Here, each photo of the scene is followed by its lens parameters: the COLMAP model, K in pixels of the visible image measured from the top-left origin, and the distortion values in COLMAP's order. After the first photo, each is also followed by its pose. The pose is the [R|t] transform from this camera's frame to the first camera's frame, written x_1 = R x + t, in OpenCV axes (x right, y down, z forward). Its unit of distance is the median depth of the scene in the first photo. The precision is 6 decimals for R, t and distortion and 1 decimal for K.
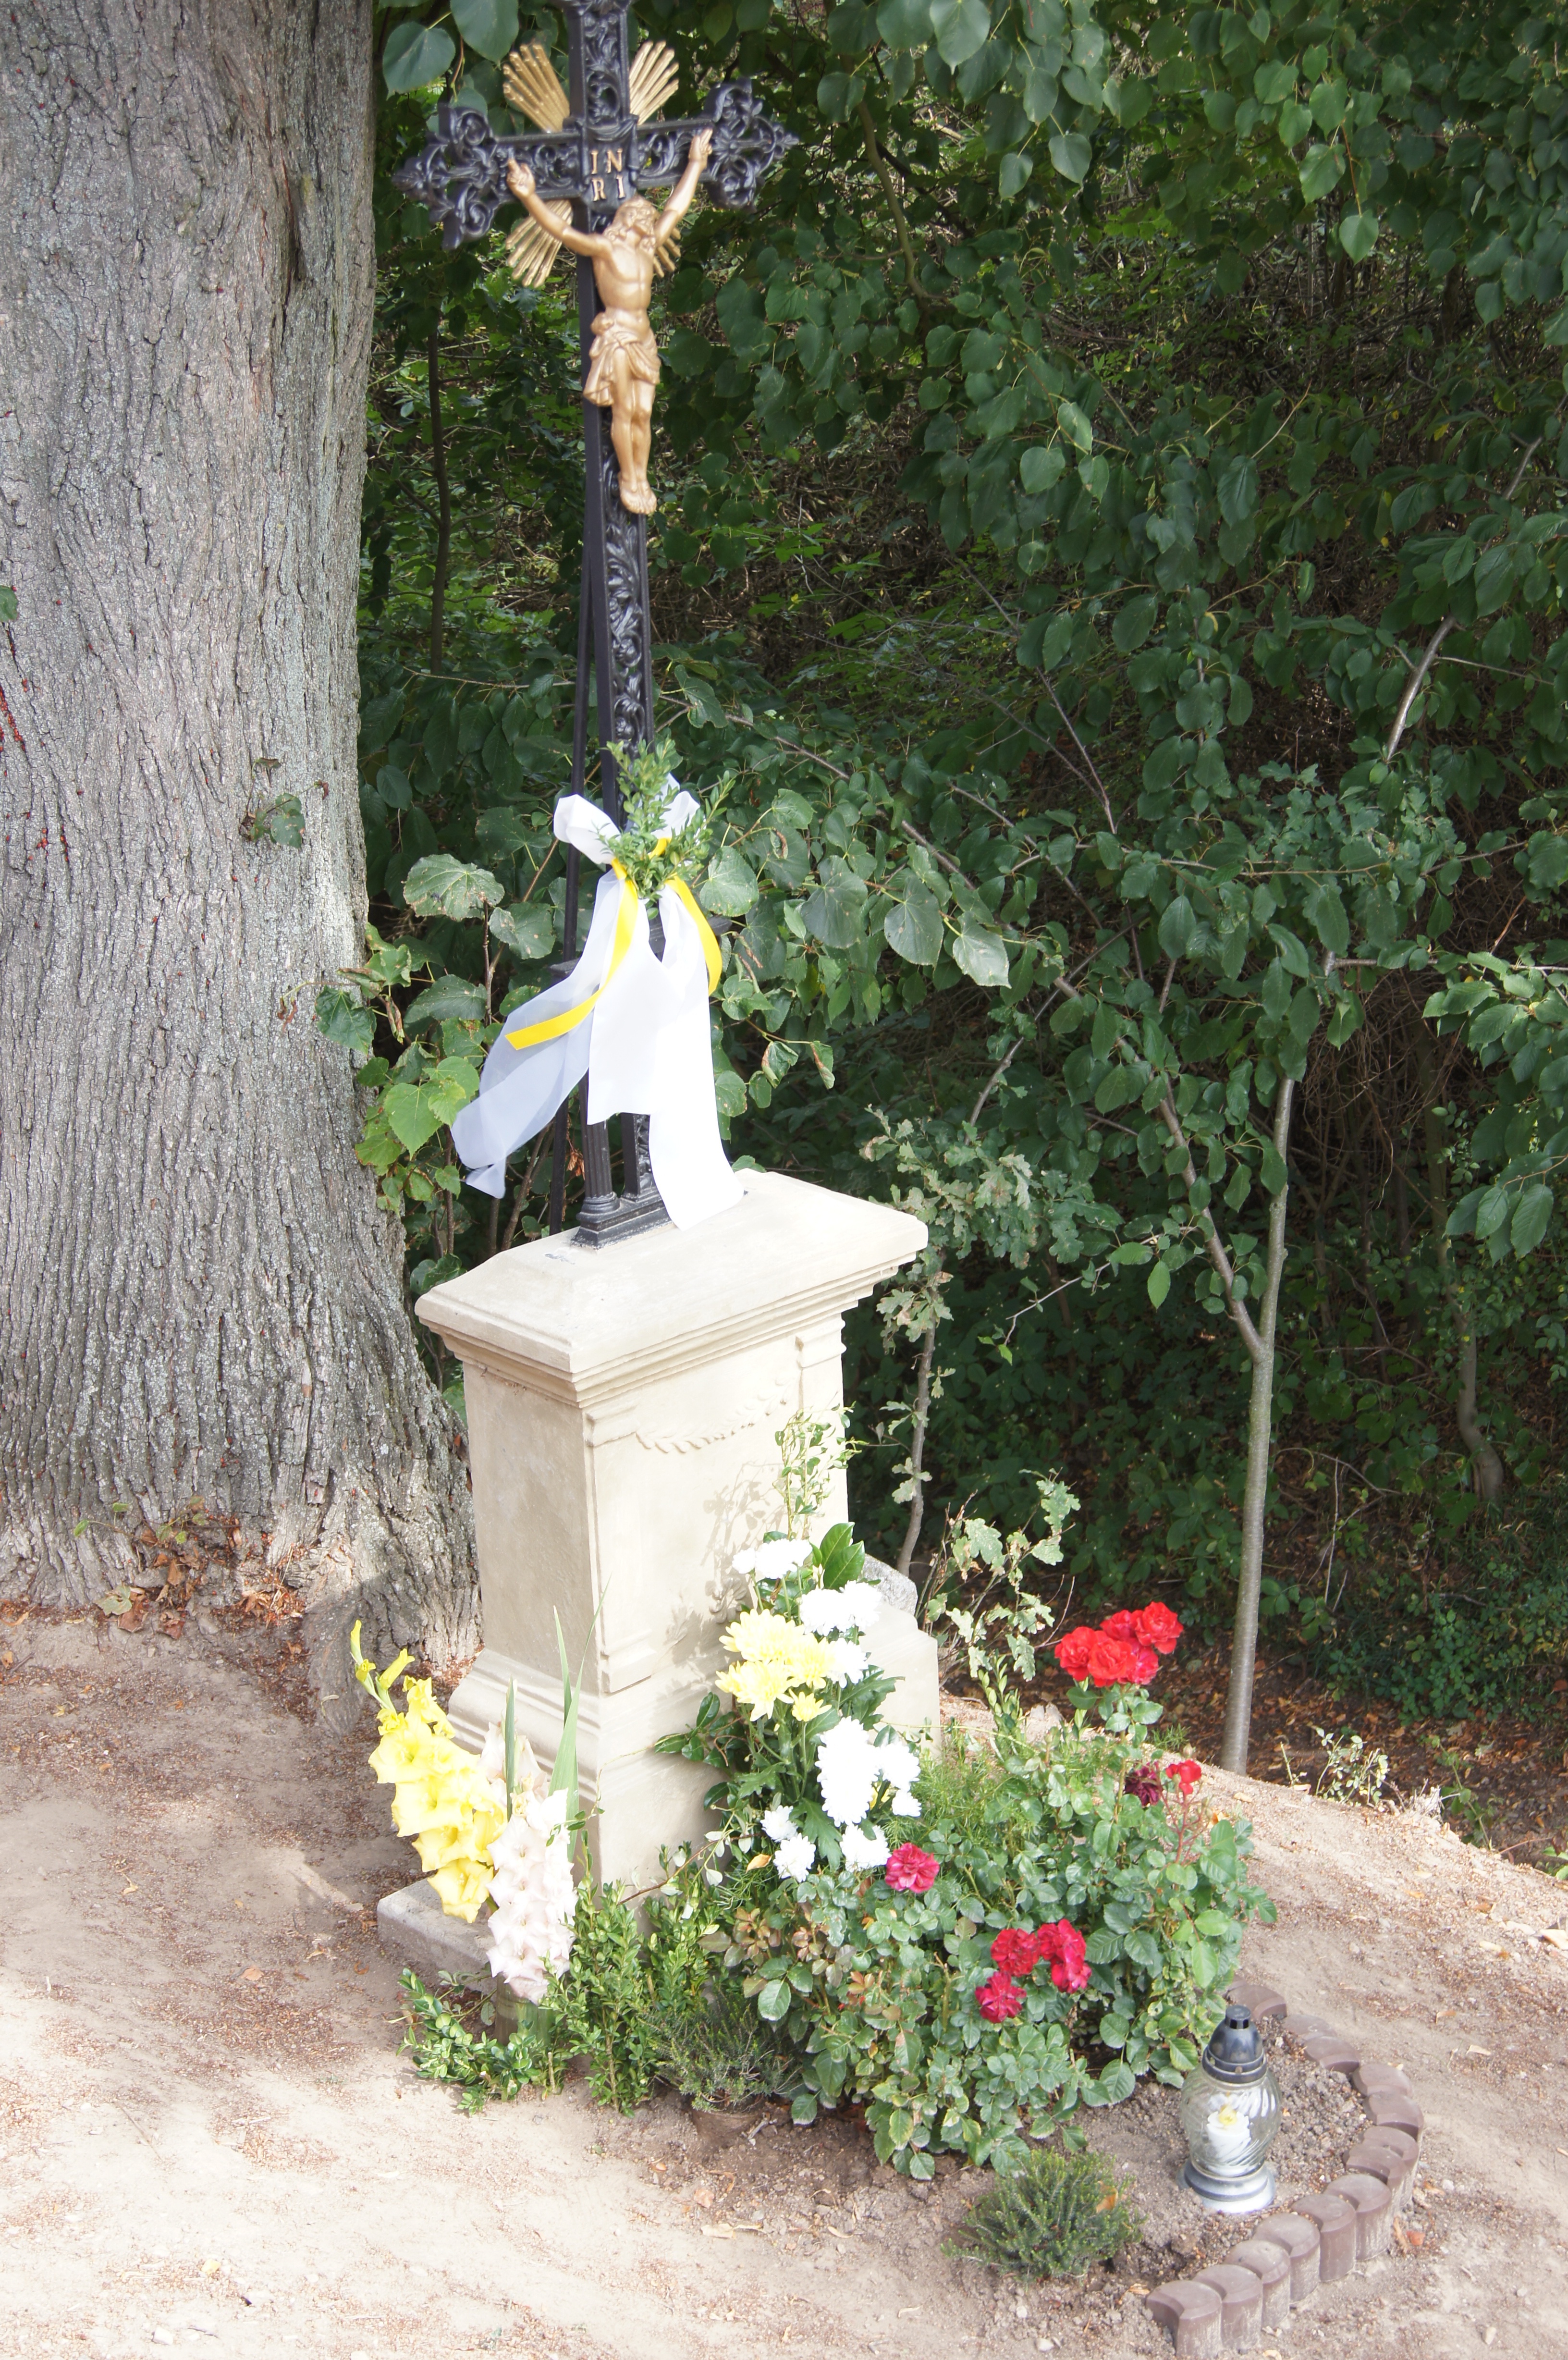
lens RADIAL K [[3671.0, 0, 783.8], [0, 3671.0, 1175.4], [0, 0, 1]] dist [-0.020513, 0.000000]
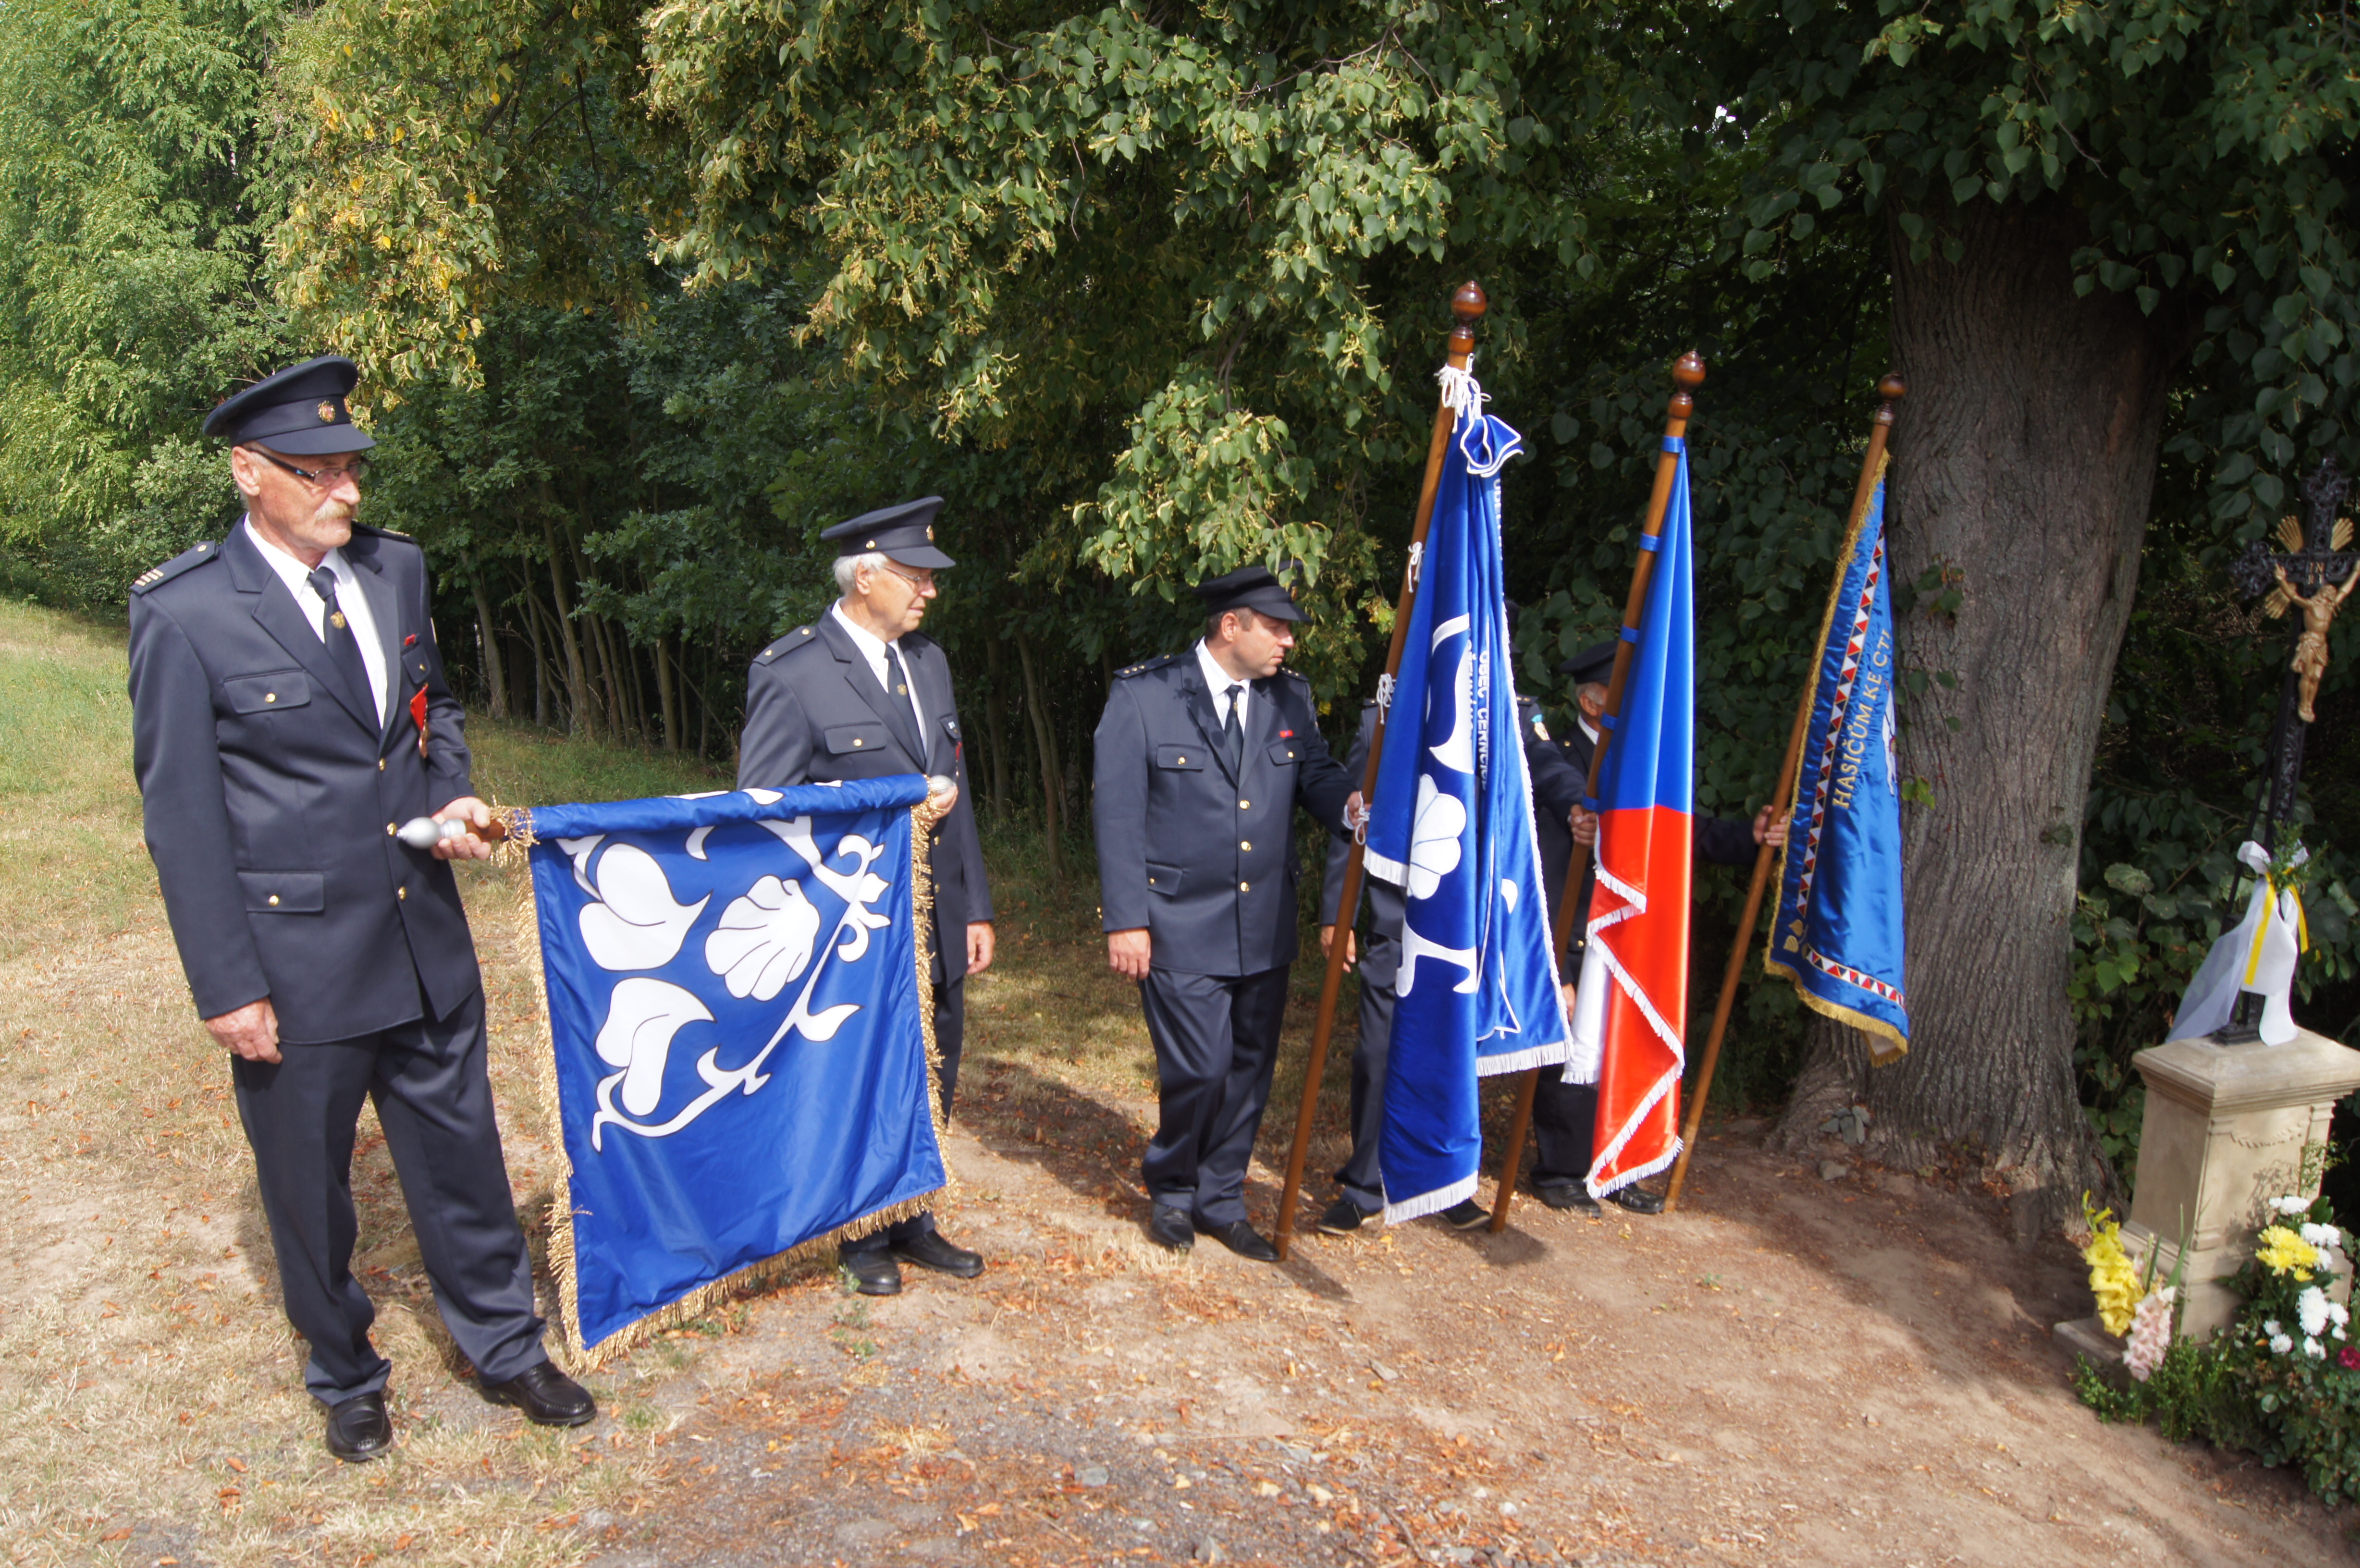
lens RADIAL K [[1906.2, 0, 1181.2], [0, 1906.2, 796.1], [0, 0, 1]] dist [-0.068080, 0.010732]
pose [[0.891446, 0.137876, -0.431641, -0.146031], [-0.184095, 0.980625, -0.066968, 0.062824], [0.414045, 0.139161, 0.899556, -0.281706]]
